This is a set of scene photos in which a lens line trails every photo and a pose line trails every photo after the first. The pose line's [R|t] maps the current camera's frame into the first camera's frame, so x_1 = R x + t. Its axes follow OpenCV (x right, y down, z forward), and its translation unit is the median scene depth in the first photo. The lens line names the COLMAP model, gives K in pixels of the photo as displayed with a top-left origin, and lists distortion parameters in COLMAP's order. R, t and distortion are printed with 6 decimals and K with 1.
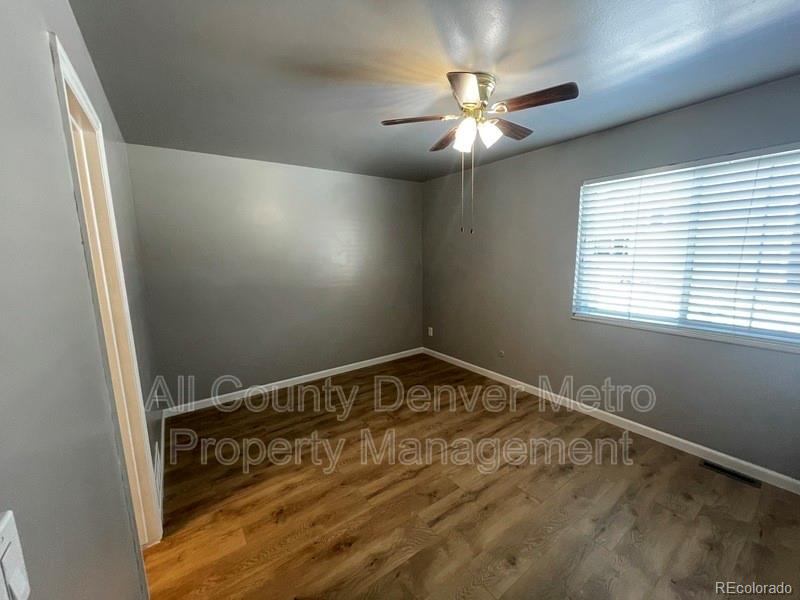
lens RADIAL K [[321.9, 0, 401.3], [0, 321.9, 300.3], [0, 0, 1]] dist [-0.000551, 0.000018]
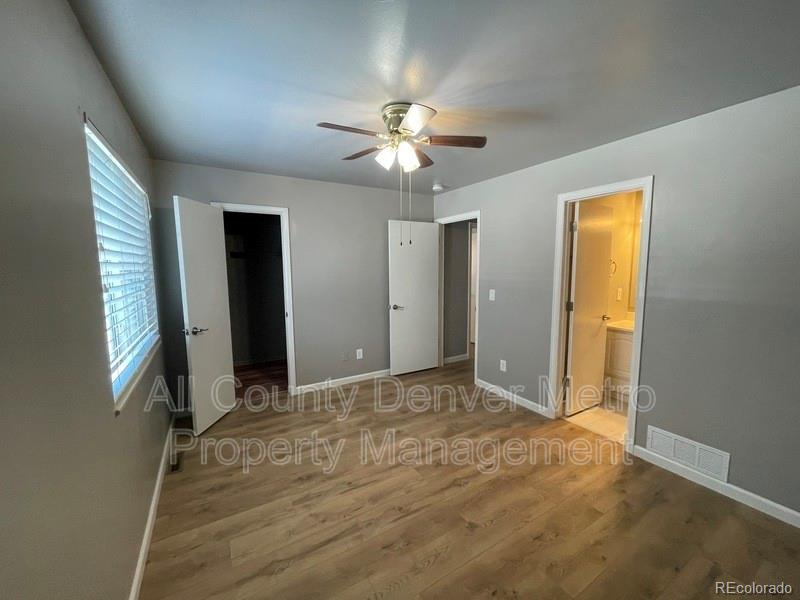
lens RADIAL K [[321.9, 0, 401.3], [0, 321.9, 300.3], [0, 0, 1]] dist [-0.000551, 0.000018]
pose [[-0.996795, 0.010662, 0.079282, 0.129881], [0.031295, 0.964065, 0.263818, -0.289367], [-0.073620, 0.265454, -0.961309, 1.909314]]
